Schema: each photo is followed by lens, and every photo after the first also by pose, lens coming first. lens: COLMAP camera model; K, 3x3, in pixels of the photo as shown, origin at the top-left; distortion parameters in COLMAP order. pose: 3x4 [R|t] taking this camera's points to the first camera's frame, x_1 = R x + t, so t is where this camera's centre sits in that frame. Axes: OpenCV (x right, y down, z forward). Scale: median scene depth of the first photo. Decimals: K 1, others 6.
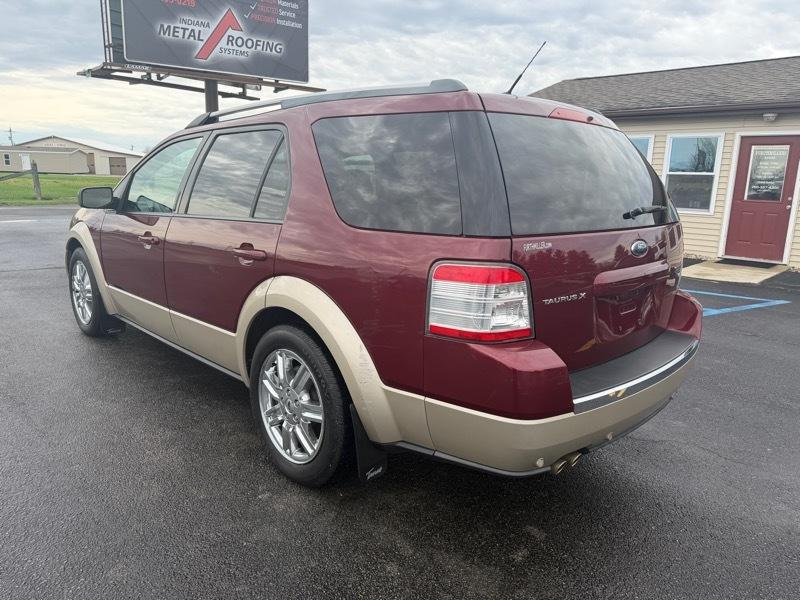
lens RADIAL K [[586.0, 0, 391.6], [0, 586.0, 299.4], [0, 0, 1]] dist [0.025355, -0.019307]
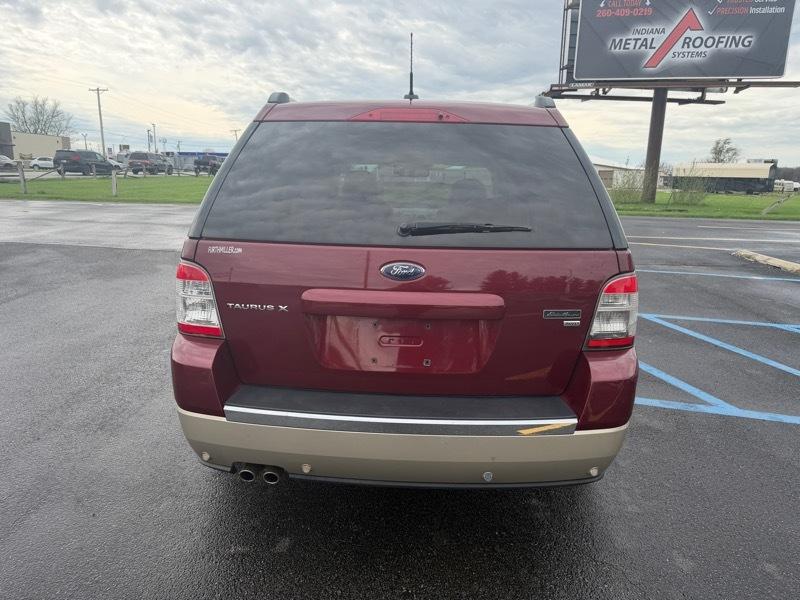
lens RADIAL K [[586.0, 0, 391.6], [0, 586.0, 299.4], [0, 0, 1]] dist [0.025355, -0.019307]
pose [[0.672786, 0.145308, -0.725427, 0.146137], [-0.160319, 0.985859, 0.048788, -0.012362], [0.722258, 0.083476, 0.686568, 0.061165]]
